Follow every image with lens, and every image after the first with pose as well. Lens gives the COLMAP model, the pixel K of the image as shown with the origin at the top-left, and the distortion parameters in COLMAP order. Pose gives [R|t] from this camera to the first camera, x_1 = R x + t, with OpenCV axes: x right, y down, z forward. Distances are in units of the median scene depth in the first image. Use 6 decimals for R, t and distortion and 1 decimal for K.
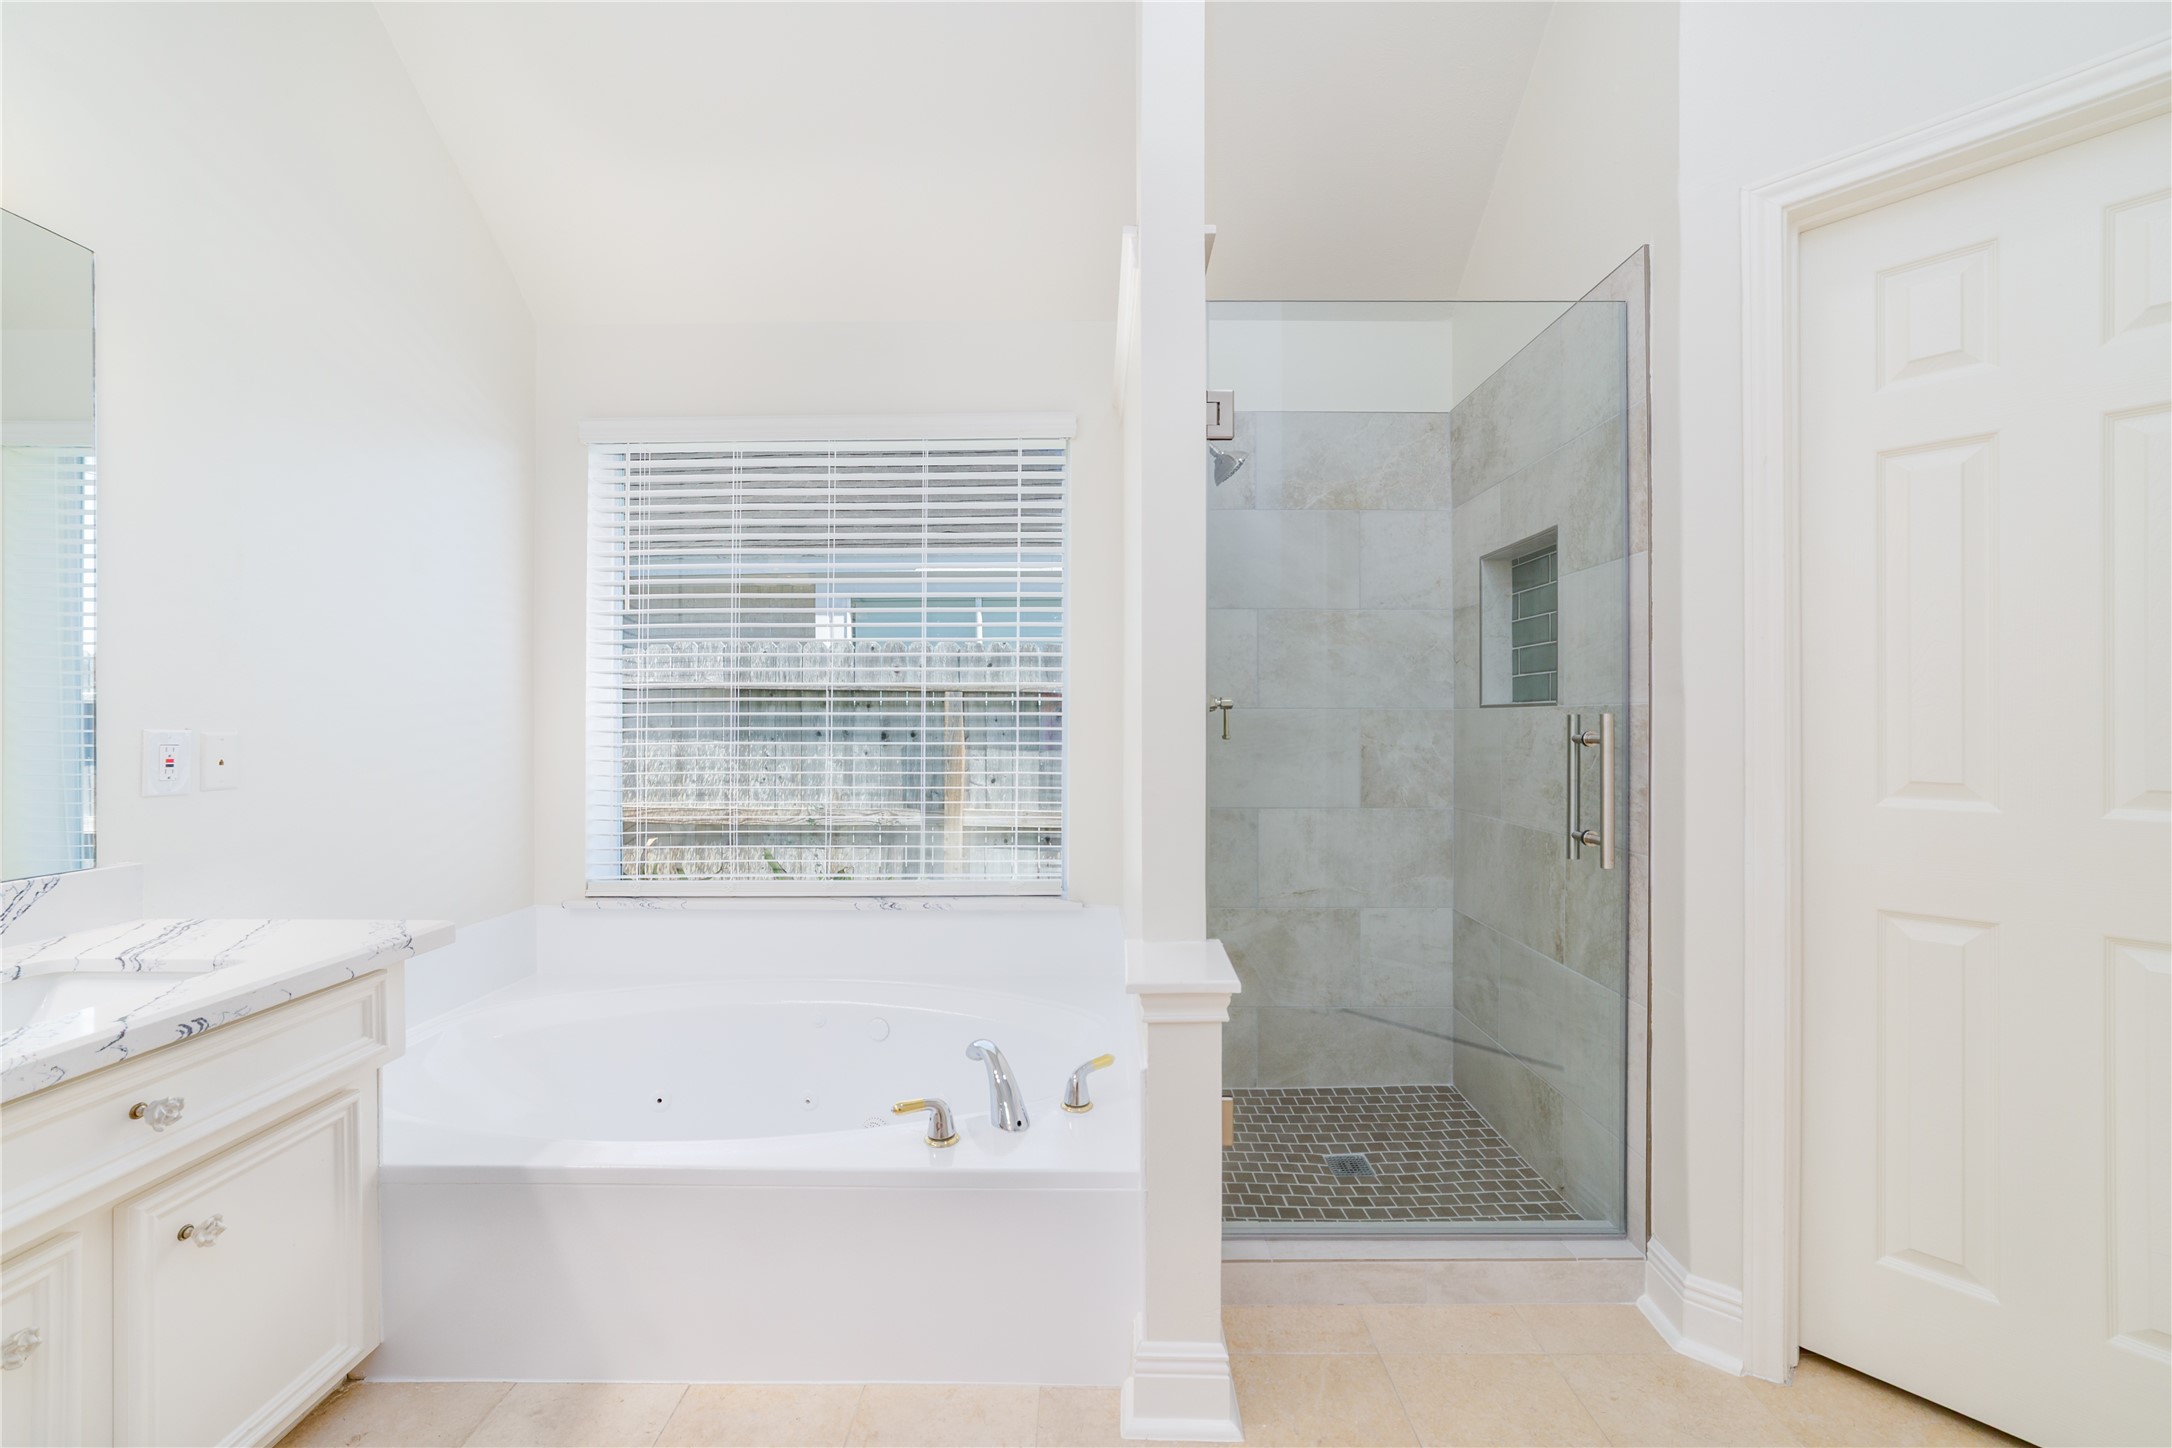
lens RADIAL K [[815.0, 0, 1086.0], [0, 815.0, 724.0], [0, 0, 1]] dist [-0.006911, 0.002860]
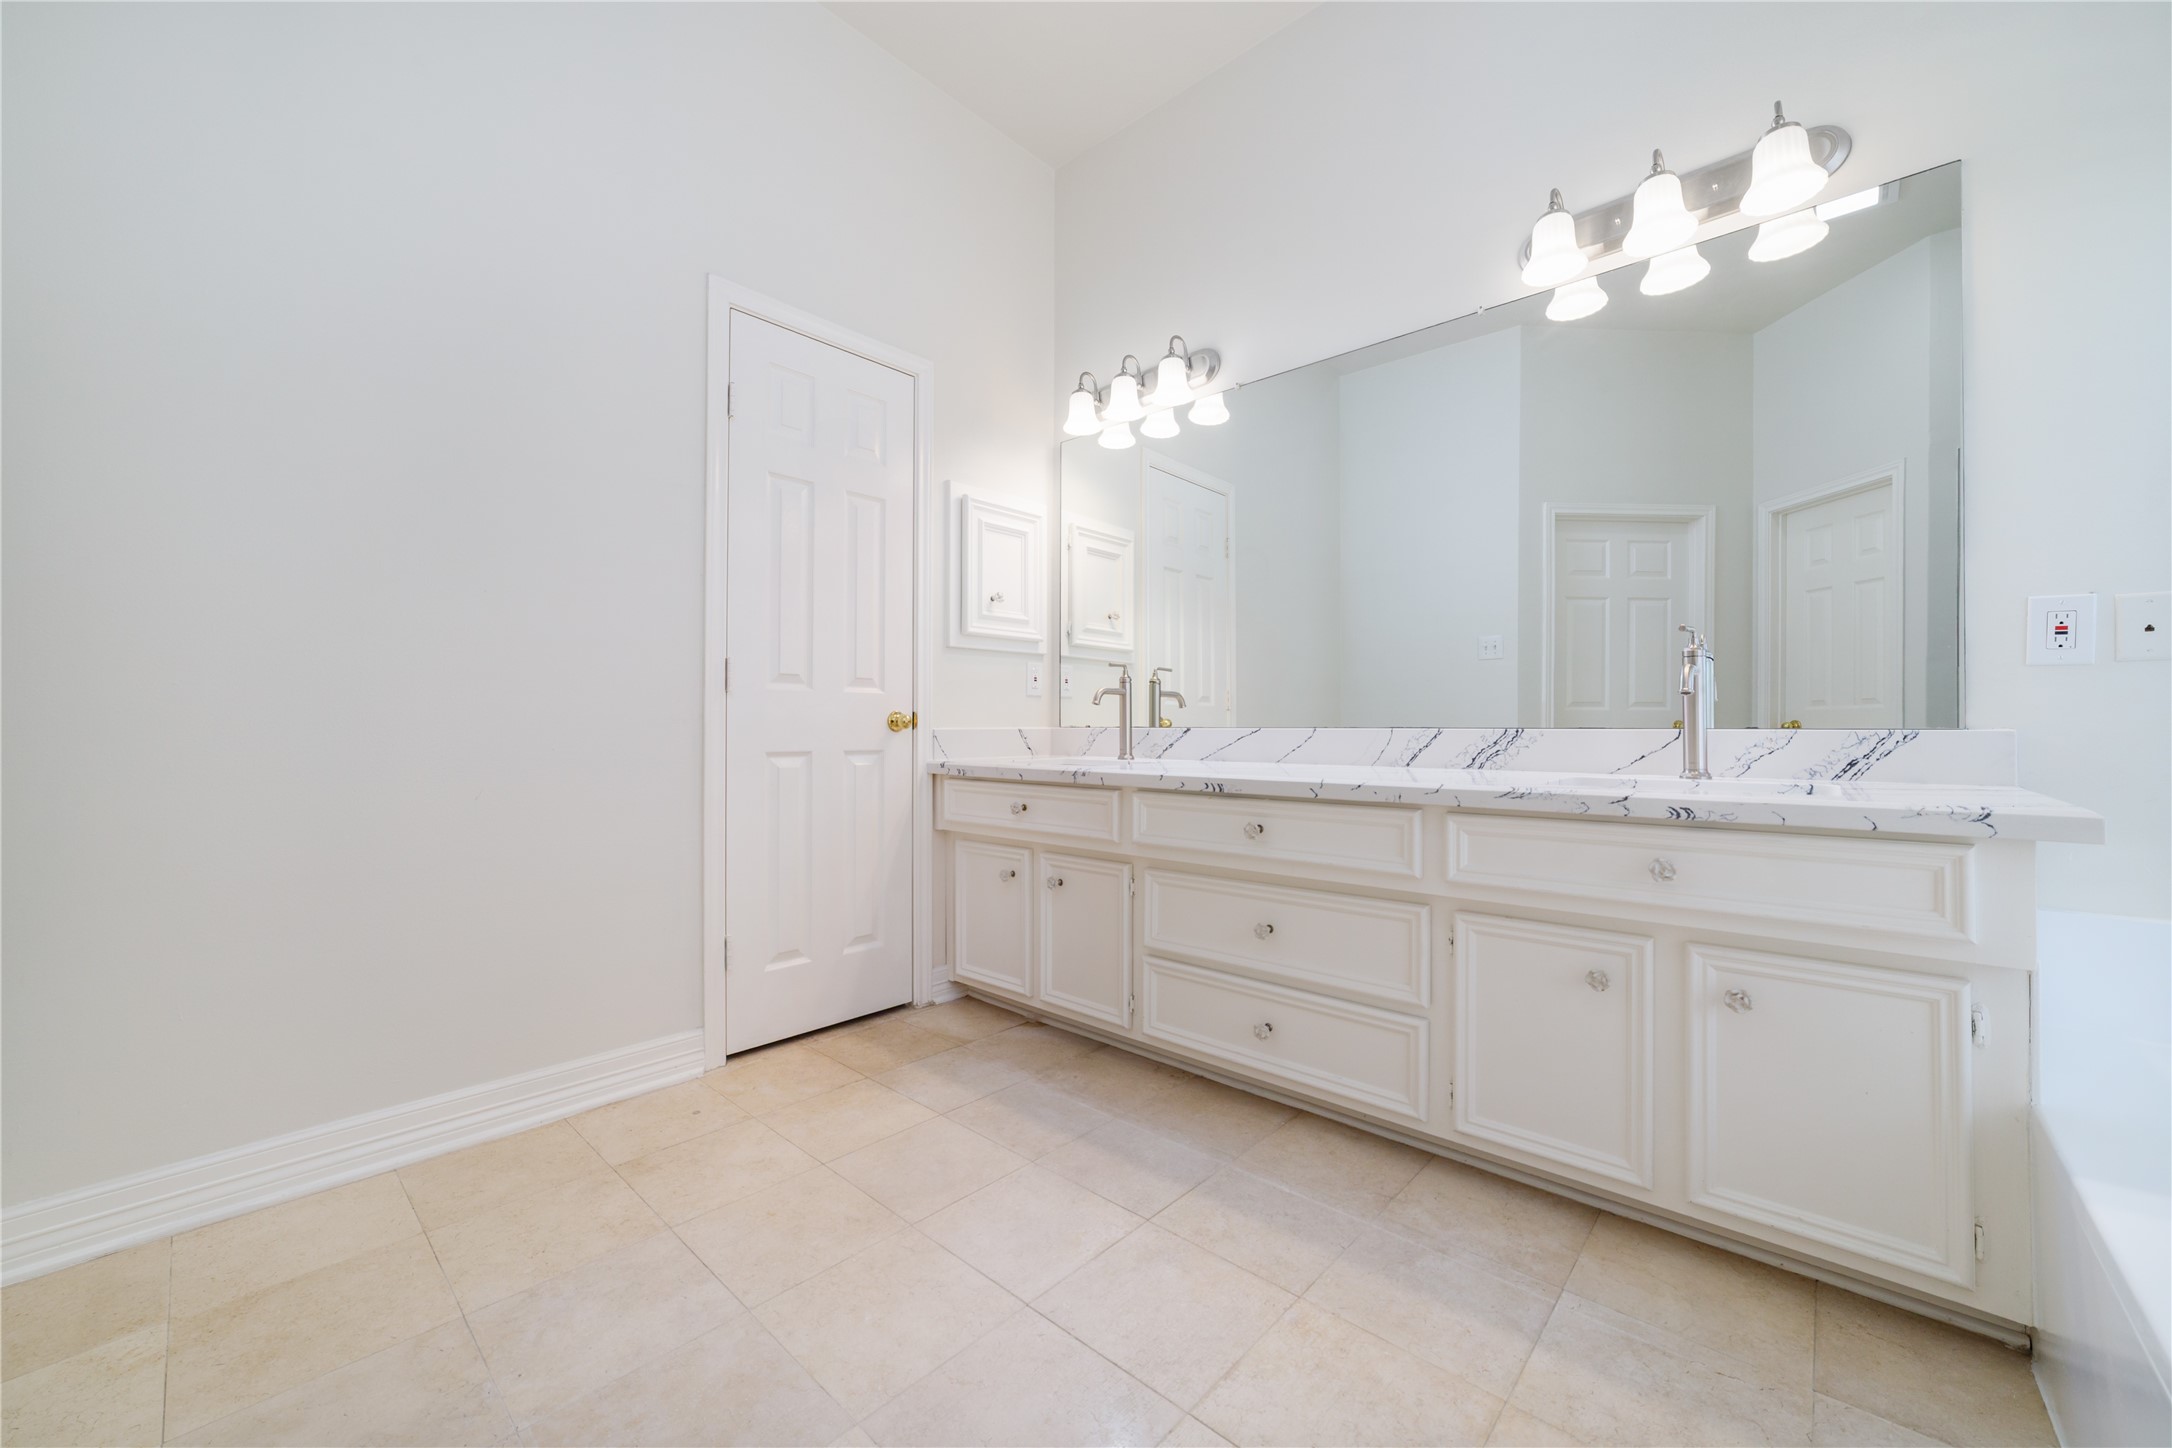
lens RADIAL K [[815.3, 0, 1088.6], [0, 815.3, 722.9], [0, 0, 1]] dist [0.000460, 0.000160]
pose [[-0.670864, -0.006130, -0.741555, 0.316438], [-0.000817, 0.999971, -0.007527, 0.157135], [0.741580, -0.004444, -0.670849, 0.763048]]
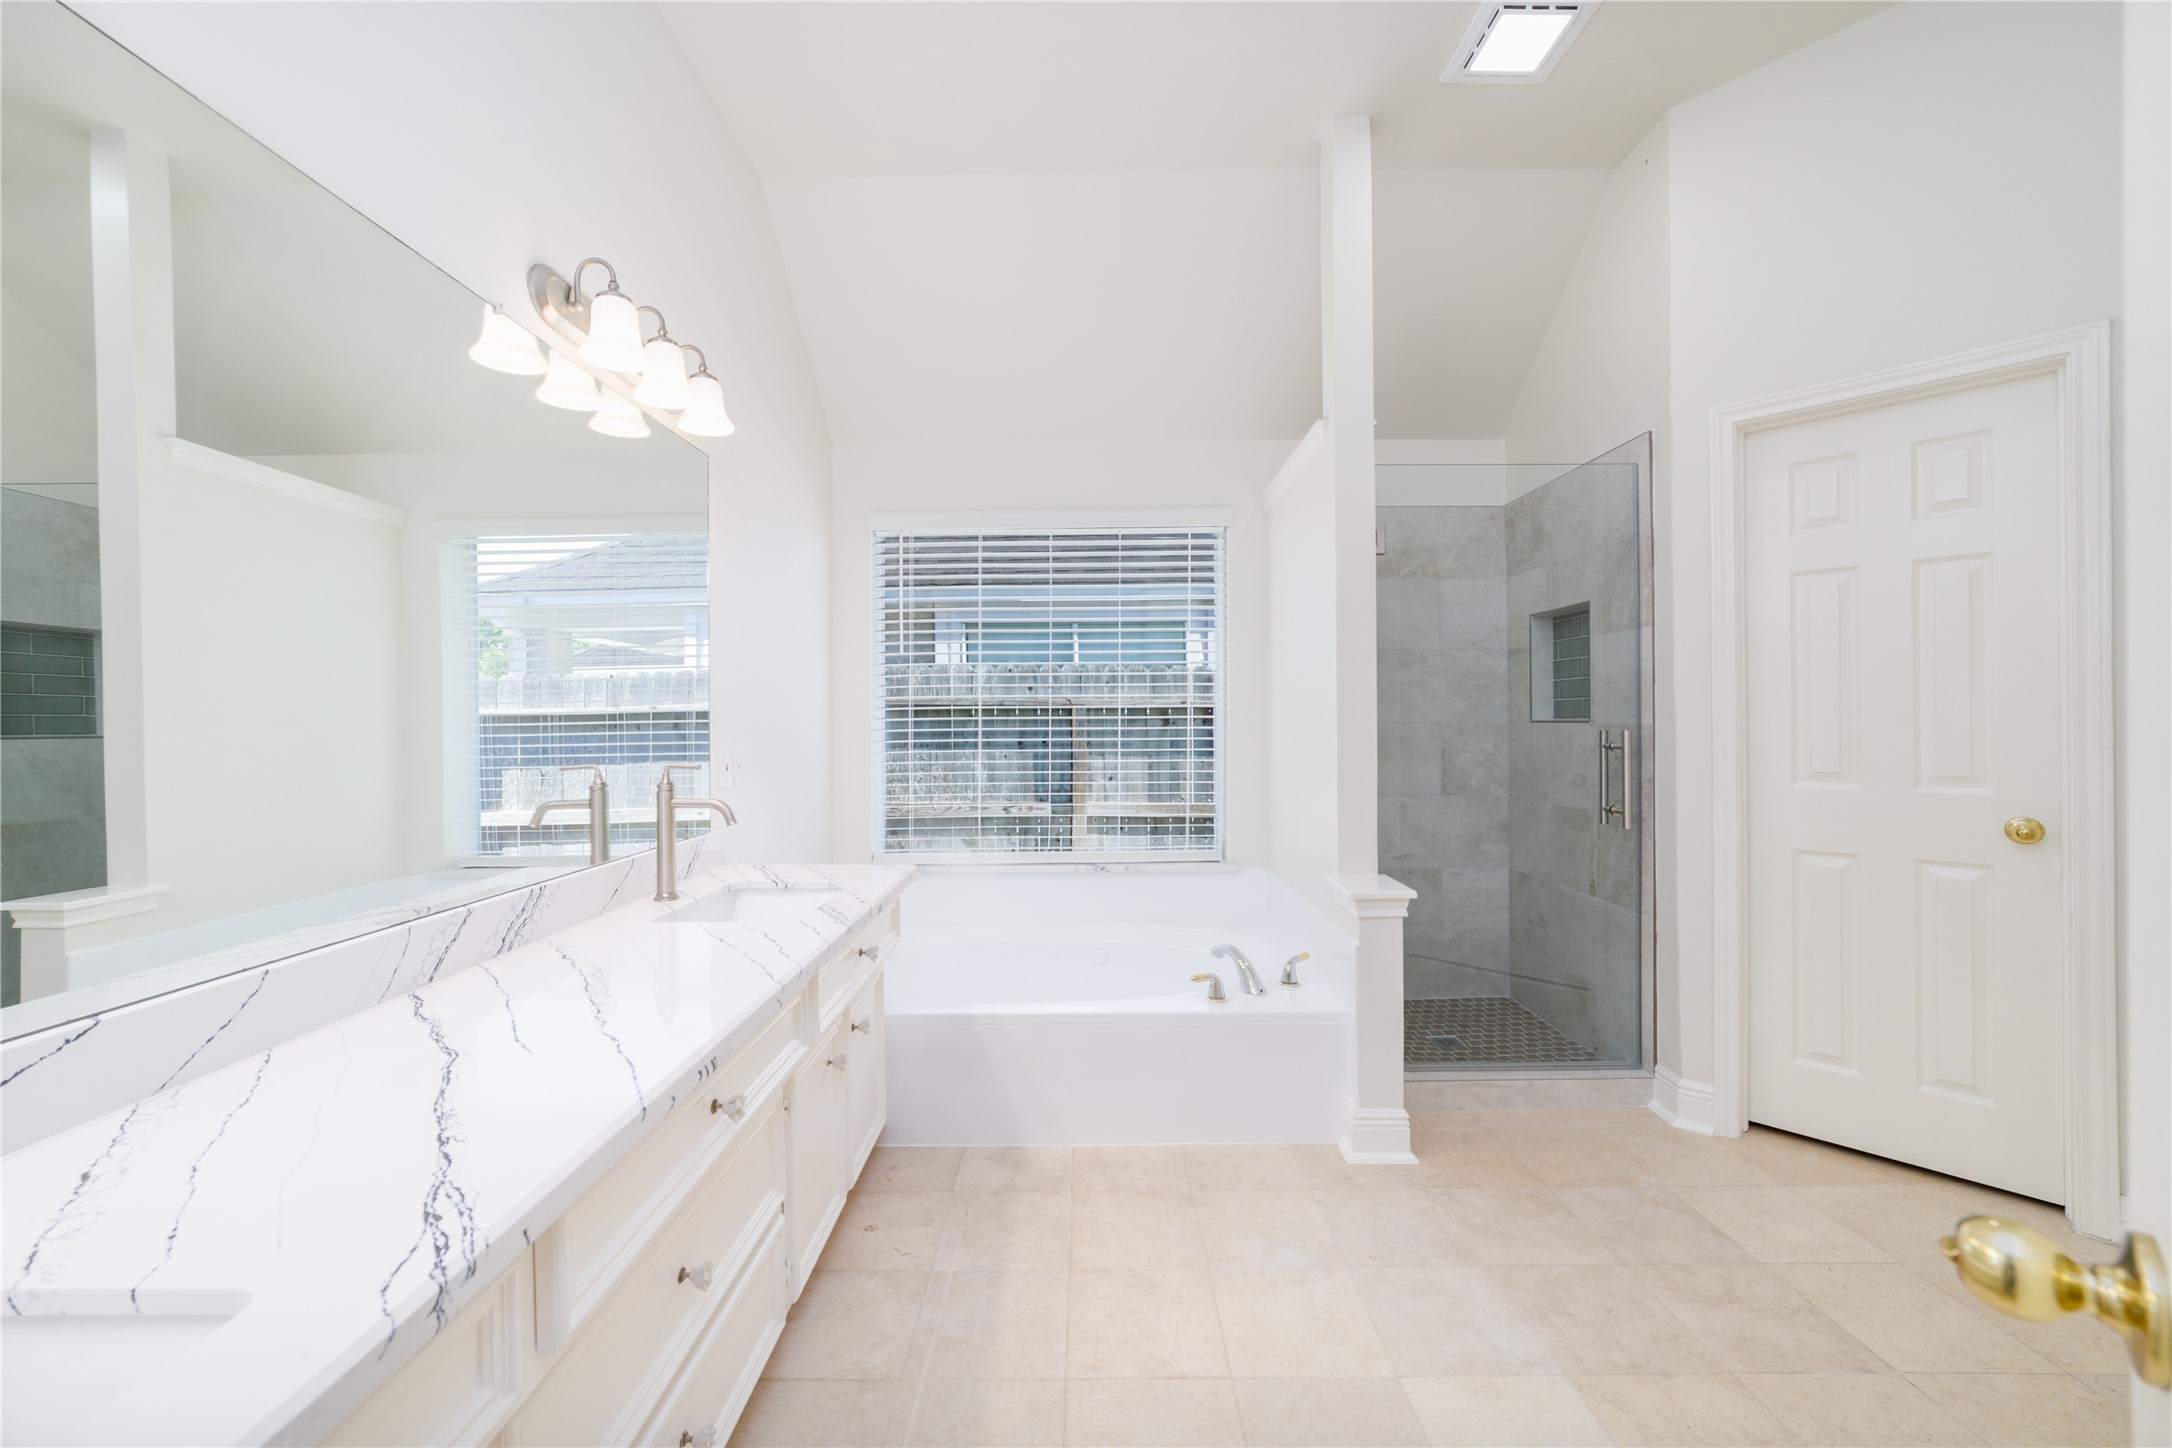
lens RADIAL K [[815.3, 0, 1088.6], [0, 815.3, 722.9], [0, 0, 1]] dist [0.000460, 0.000160]
pose [[0.999946, -0.004957, 0.009111, -0.391990], [0.004972, 0.999986, -0.001645, -0.028129], [-0.009102, 0.001690, 0.999957, -0.537715]]
